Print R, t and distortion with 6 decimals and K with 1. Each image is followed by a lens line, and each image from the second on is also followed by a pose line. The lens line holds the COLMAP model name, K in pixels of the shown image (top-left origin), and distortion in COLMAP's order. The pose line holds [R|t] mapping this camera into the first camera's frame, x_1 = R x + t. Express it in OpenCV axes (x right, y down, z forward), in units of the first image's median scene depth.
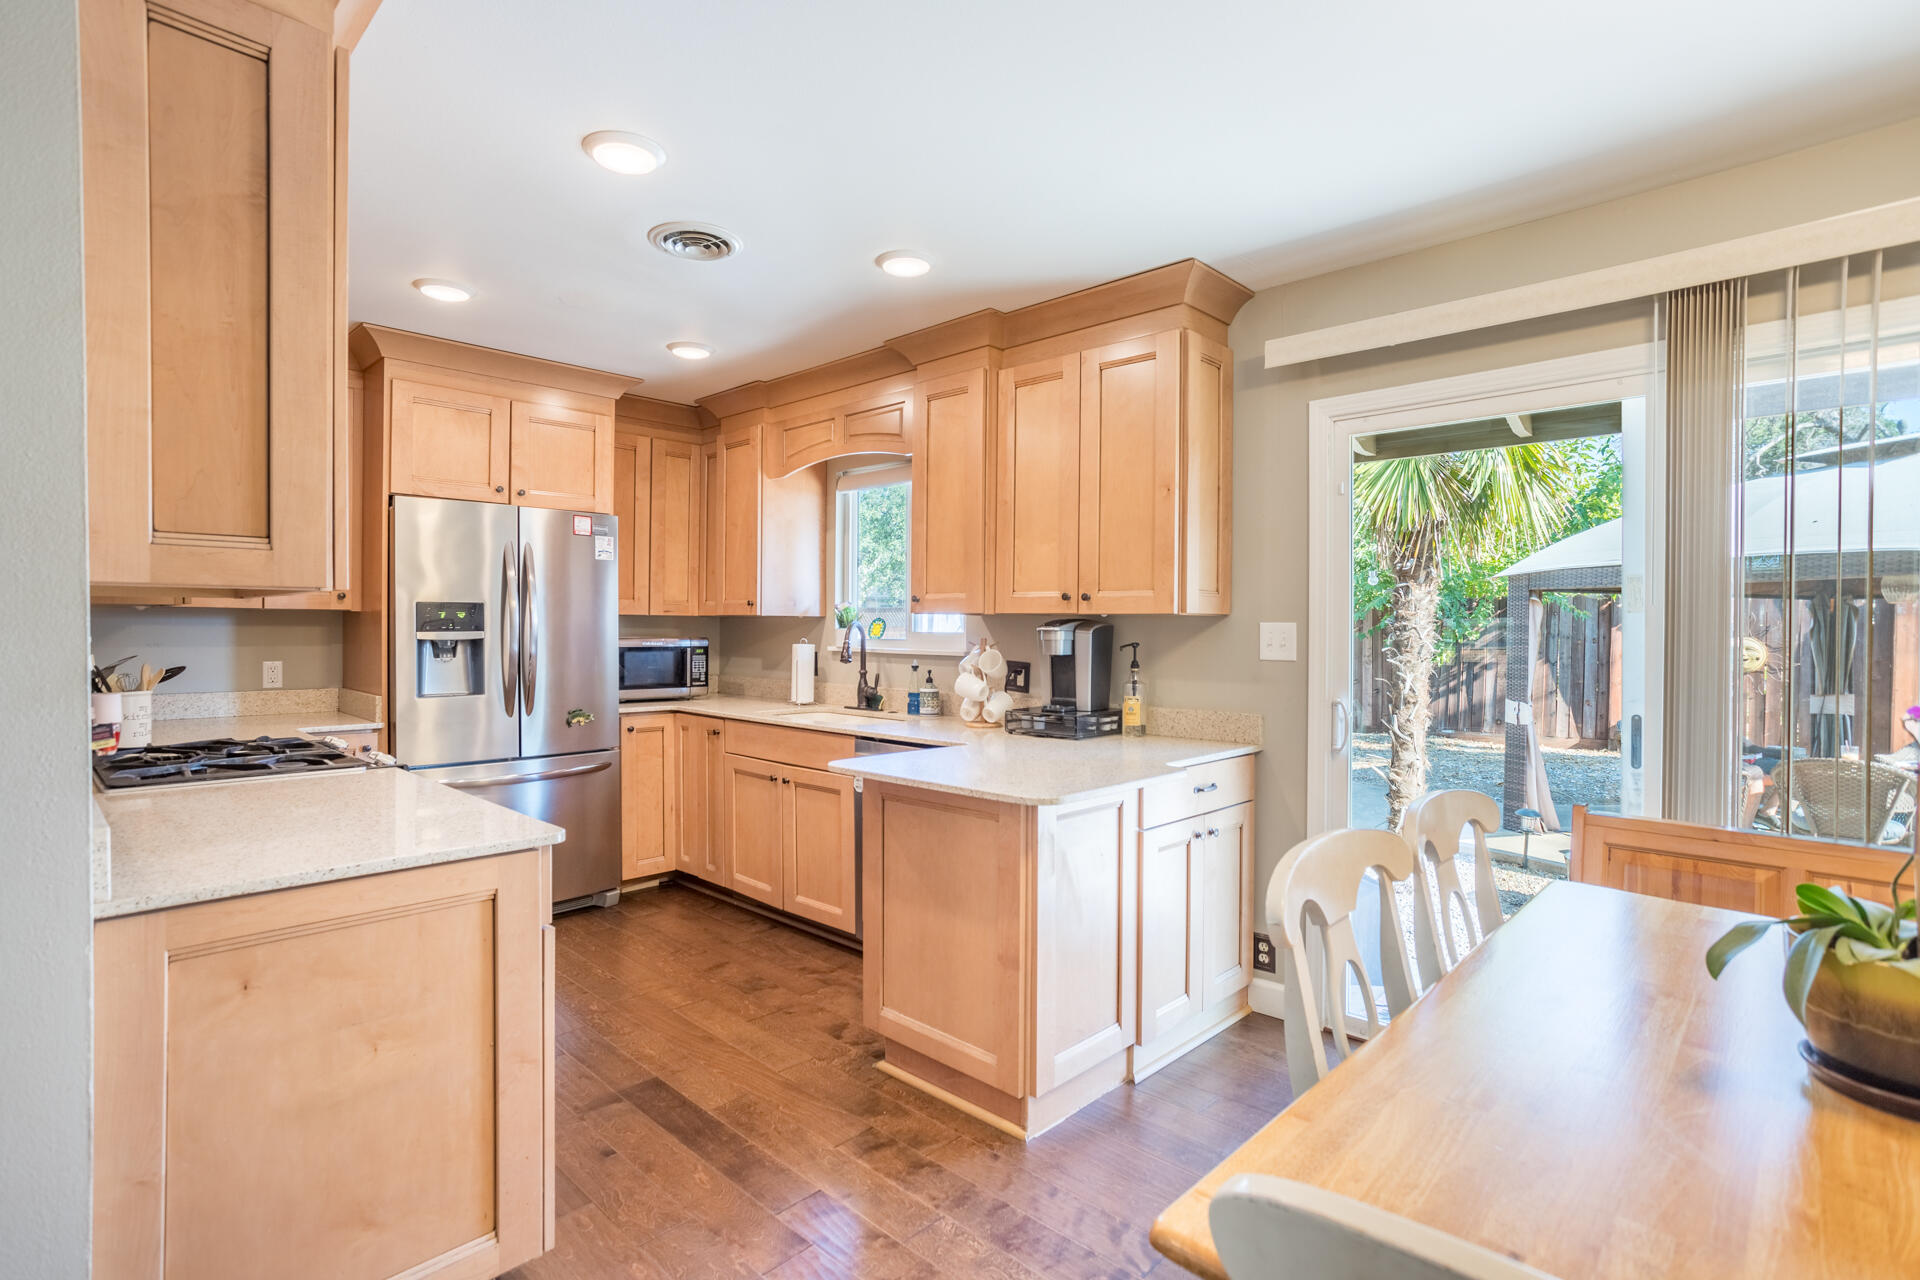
lens RADIAL K [[934.2, 0, 948.5], [0, 934.2, 632.7], [0, 0, 1]] dist [-0.056006, 0.041700]
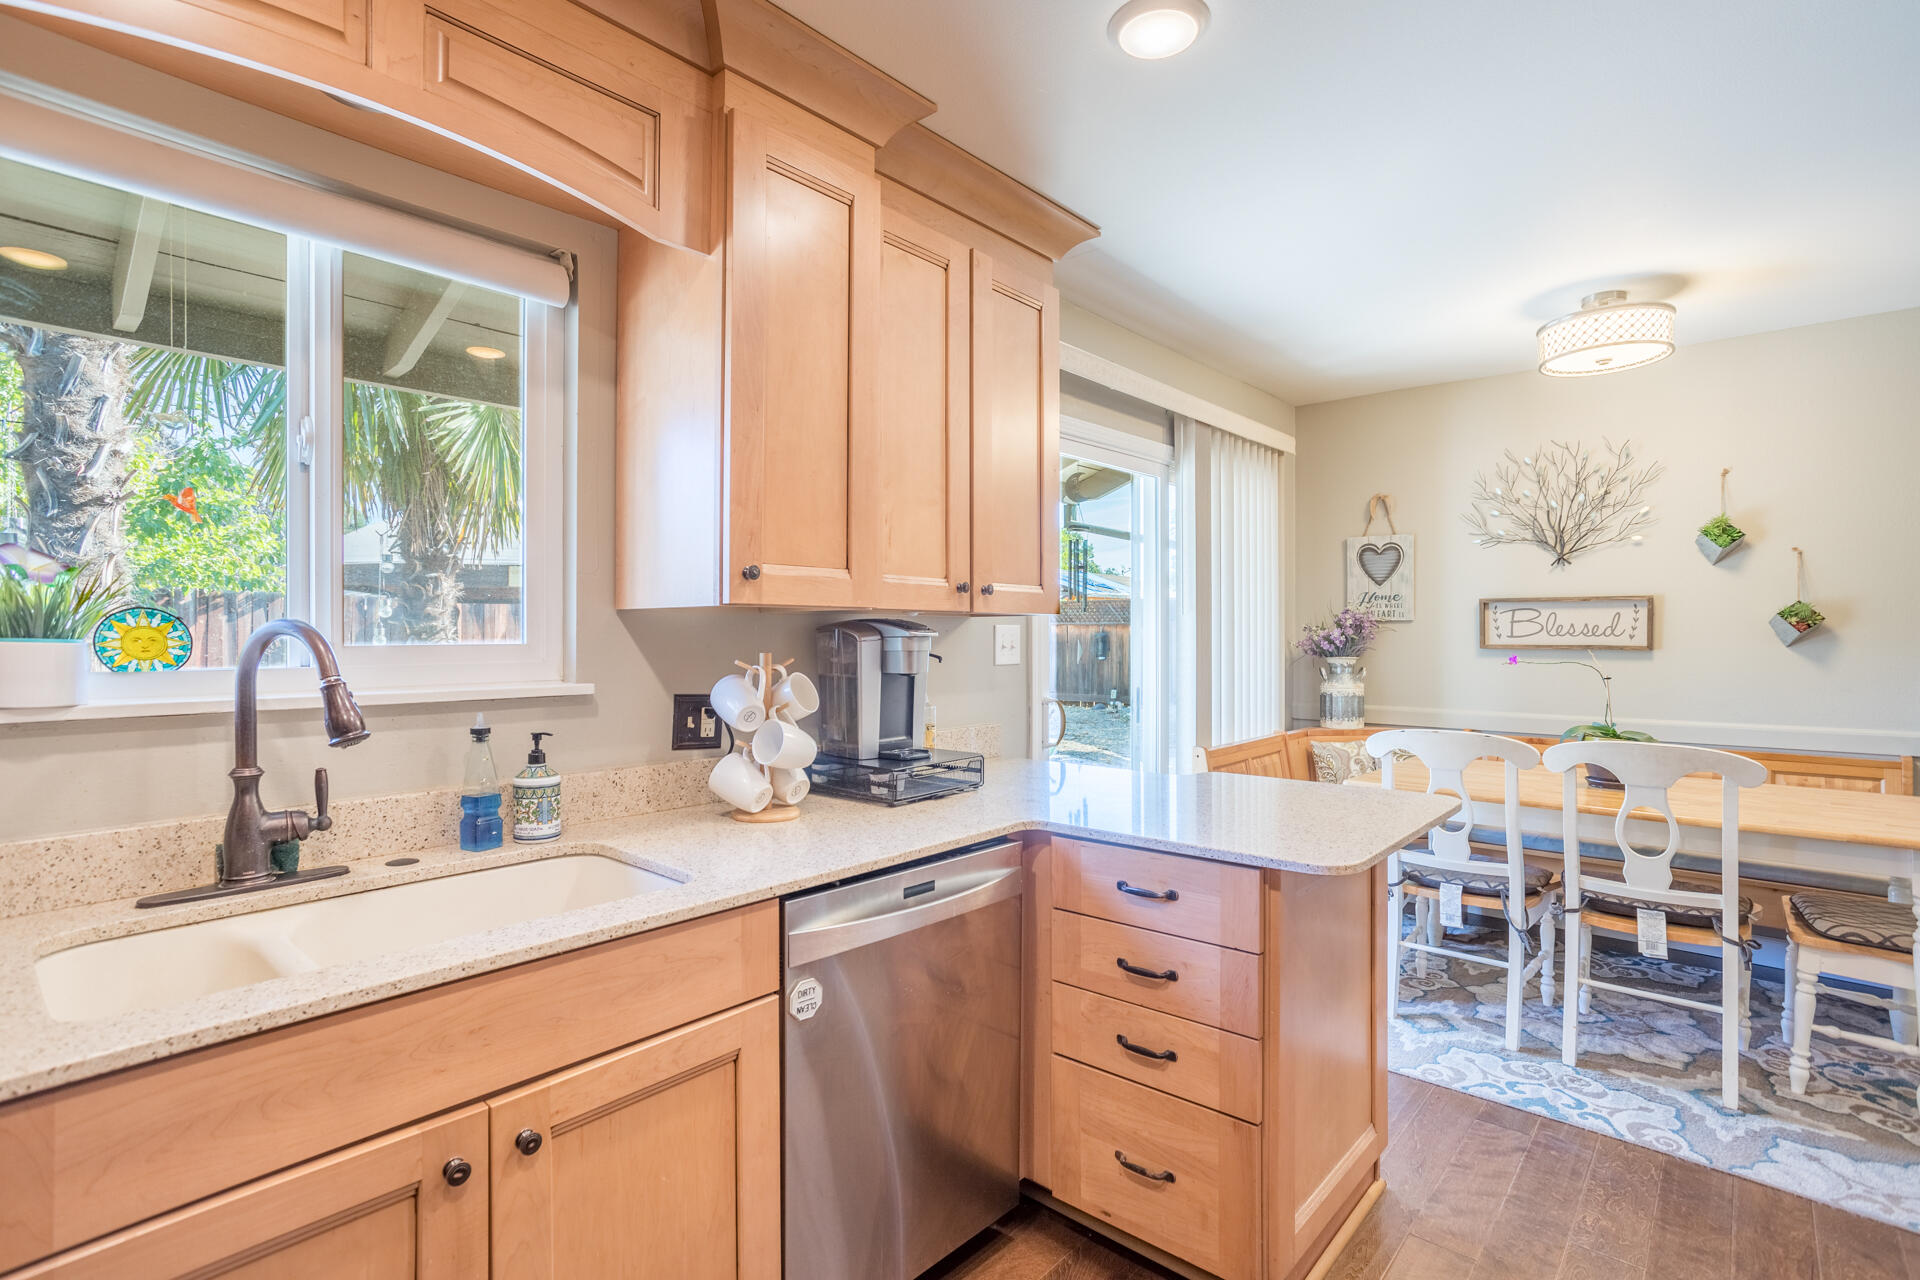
lens RADIAL K [[928.7, 0, 956.0], [0, 928.7, 628.6], [0, 0, 1]] dist [-0.054436, 0.032193]
pose [[-0.047778, -0.004541, 0.998848, -0.484623], [0.007902, 0.999957, 0.004924, -0.009547], [-0.998827, 0.008128, -0.047740, 0.884841]]
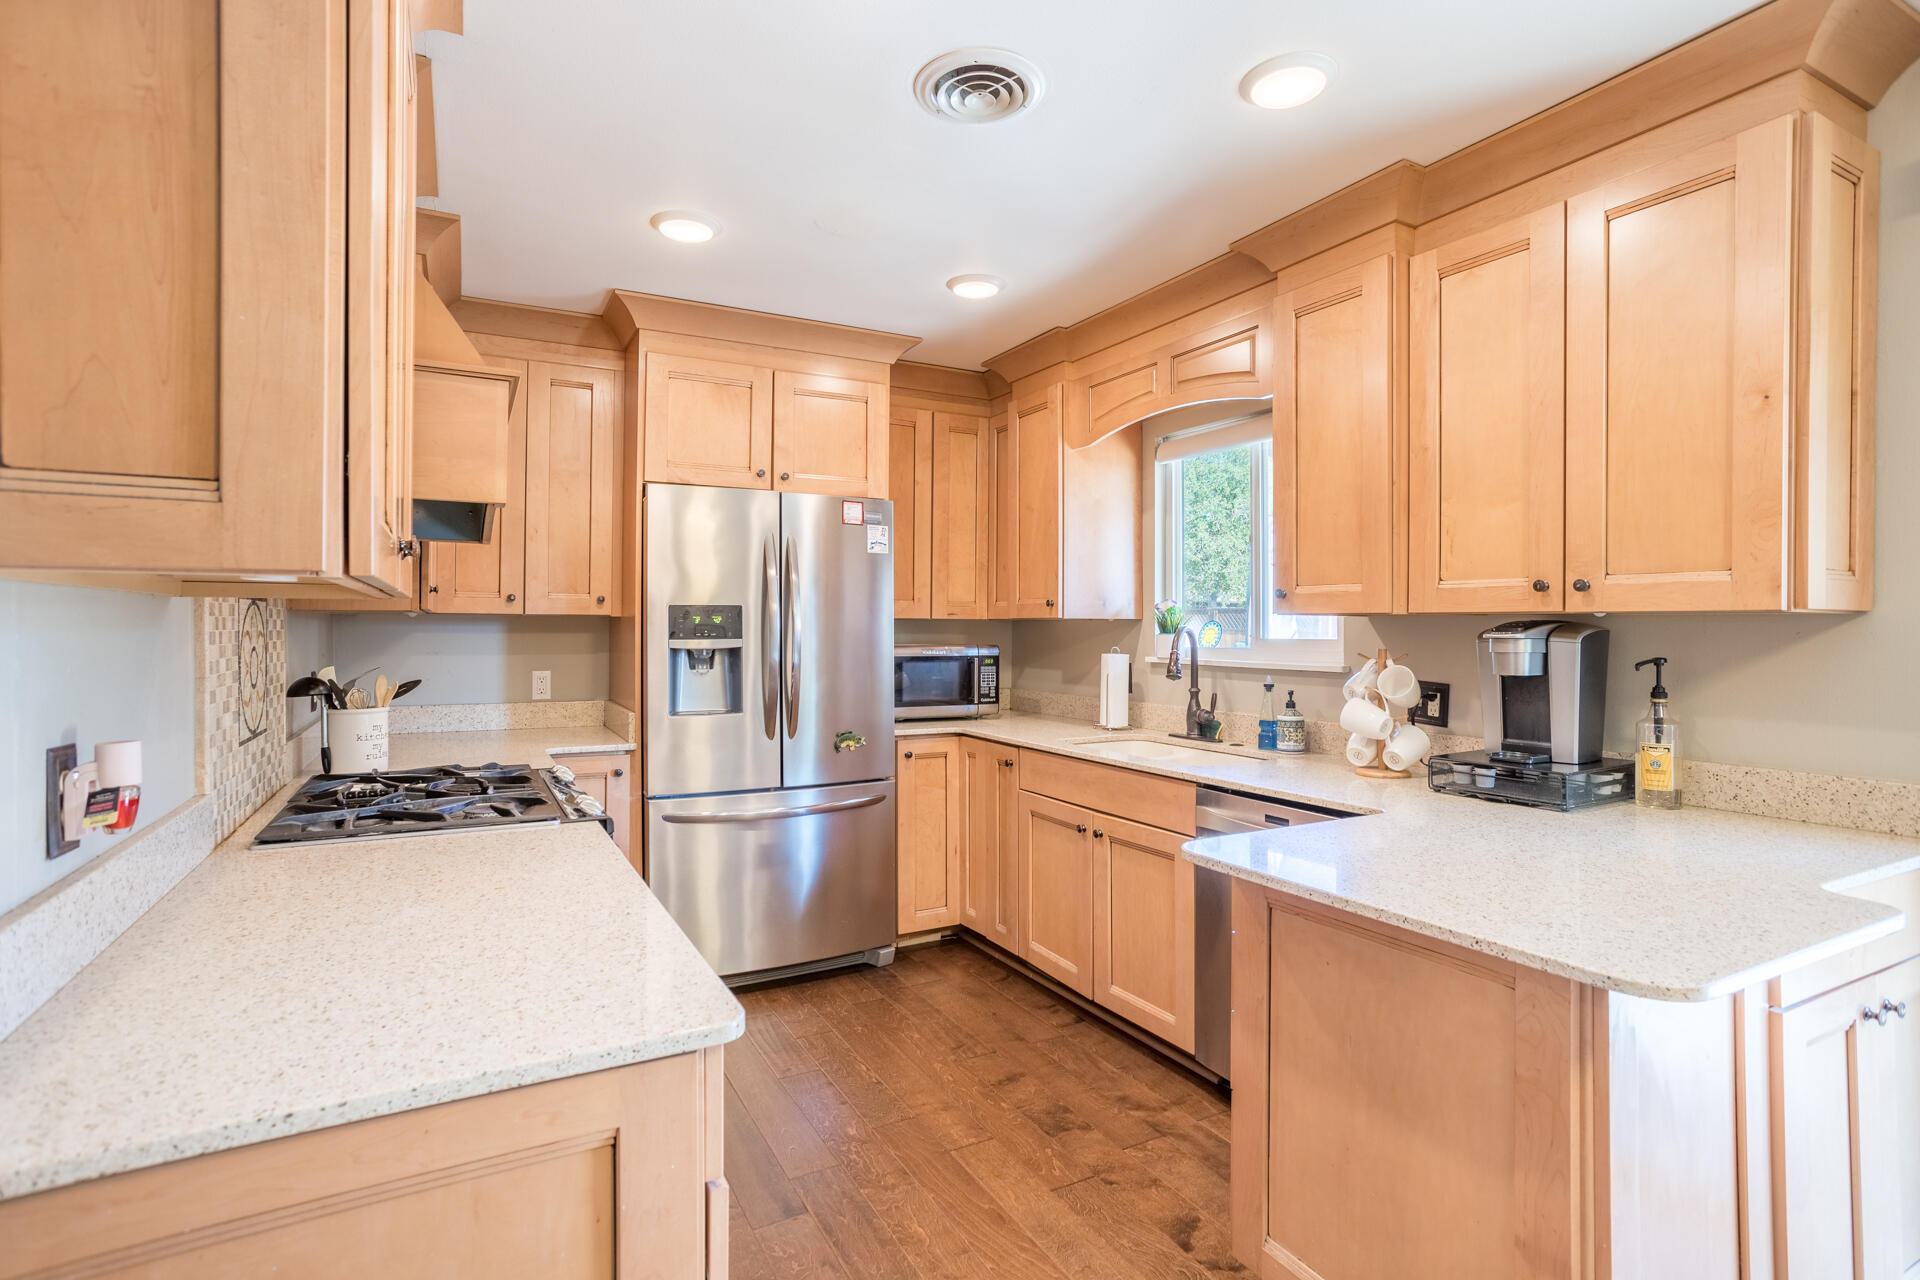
lens RADIAL K [[934.2, 0, 948.5], [0, 934.2, 632.7], [0, 0, 1]] dist [-0.056006, 0.041700]
pose [[0.953807, -0.002264, -0.300412, -0.062157], [0.001277, 0.999993, -0.003484, -0.003949], [0.300418, 0.002939, 0.953803, 0.235262]]
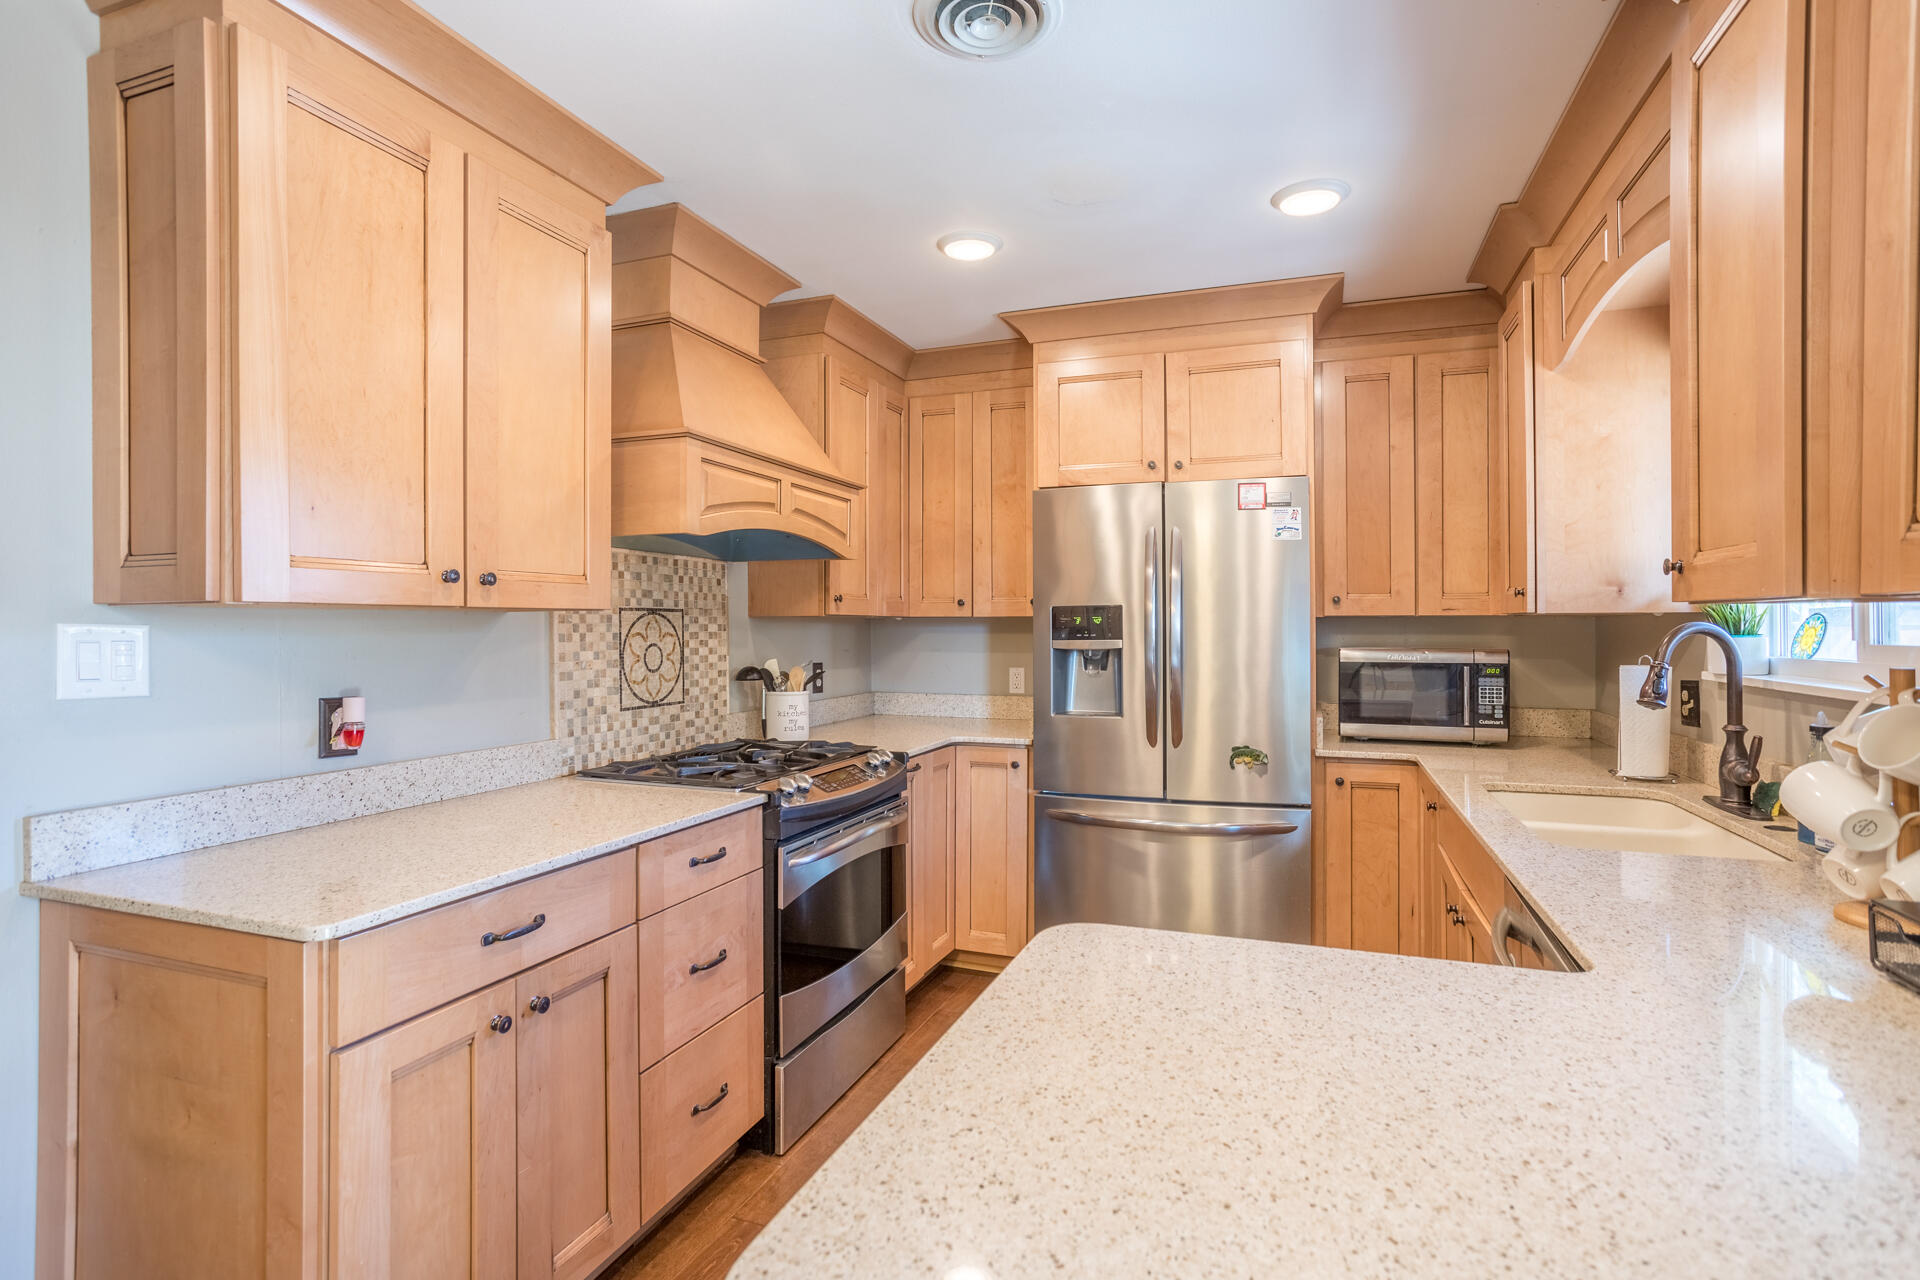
lens RADIAL K [[934.2, 0, 948.5], [0, 934.2, 632.7], [0, 0, 1]] dist [-0.056006, 0.041700]
pose [[0.410727, -0.001959, -0.911756, 0.191240], [-0.001437, 0.999995, -0.002797, -0.005177], [0.911757, 0.002459, 0.410722, 0.516092]]
